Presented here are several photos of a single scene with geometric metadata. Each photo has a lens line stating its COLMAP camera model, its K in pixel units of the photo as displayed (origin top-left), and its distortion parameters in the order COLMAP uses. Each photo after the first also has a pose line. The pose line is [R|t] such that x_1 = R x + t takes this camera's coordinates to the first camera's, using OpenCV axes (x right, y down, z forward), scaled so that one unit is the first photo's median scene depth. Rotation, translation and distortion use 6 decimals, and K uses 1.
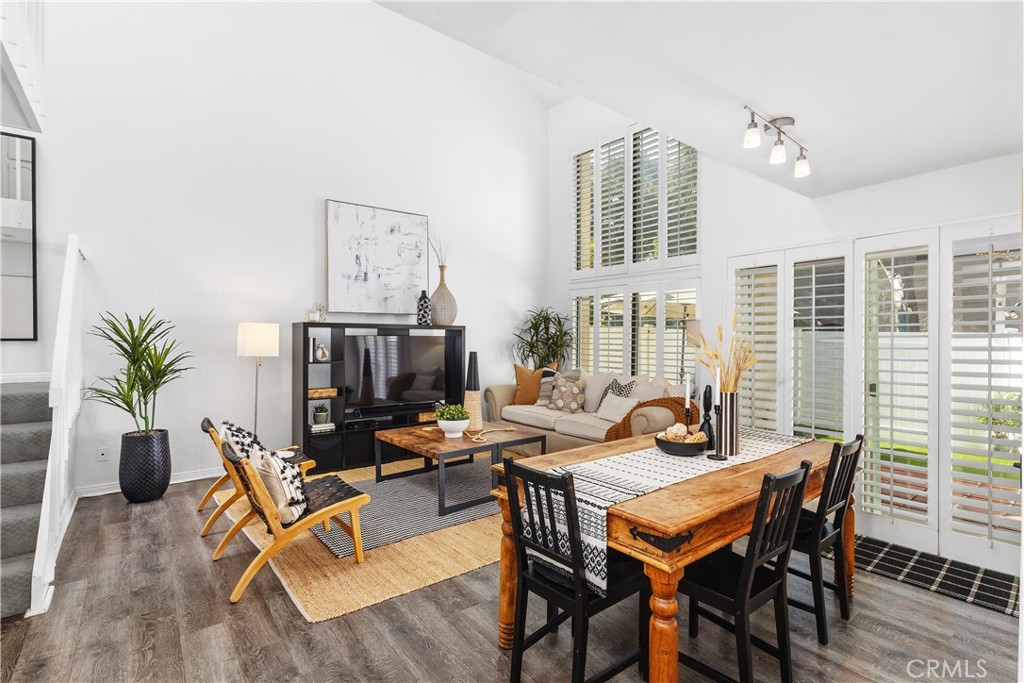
lens RADIAL K [[478.8, 0, 512.8], [0, 478.8, 344.5], [0, 0, 1]] dist [0.001777, 0.001120]
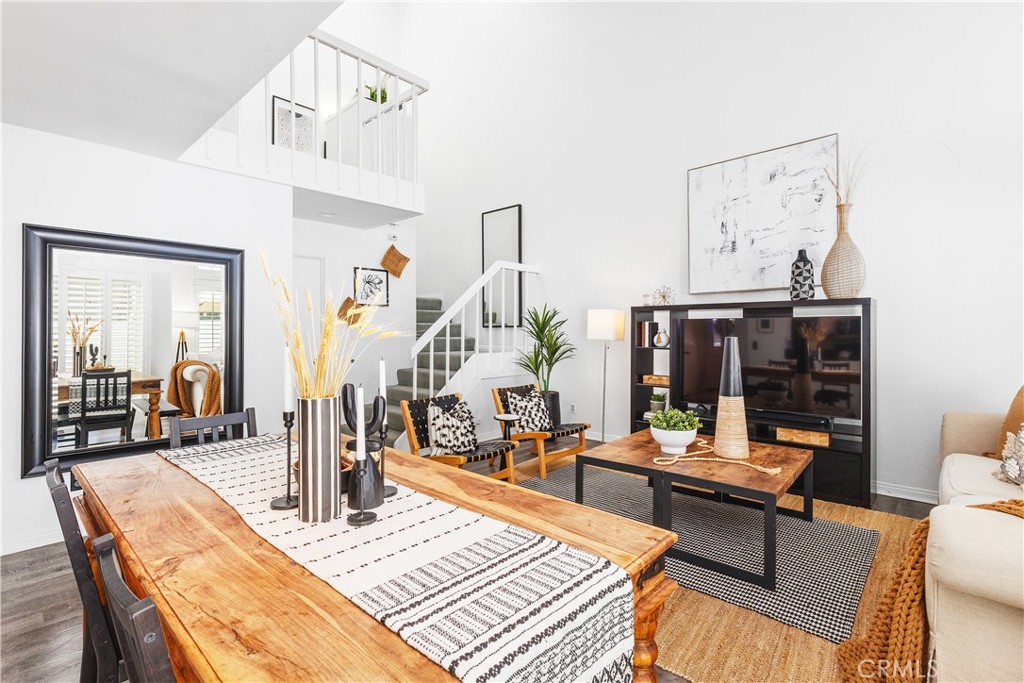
lens RADIAL K [[478.8, 0, 512.1], [0, 478.8, 330.6], [0, 0, 1]] dist [0.001777, 0.001120]
pose [[0.140402, -0.004104, -0.990086, 0.448224], [-0.015949, 0.999852, -0.006406, 0.012500], [0.989966, 0.016690, 0.140315, 0.526481]]
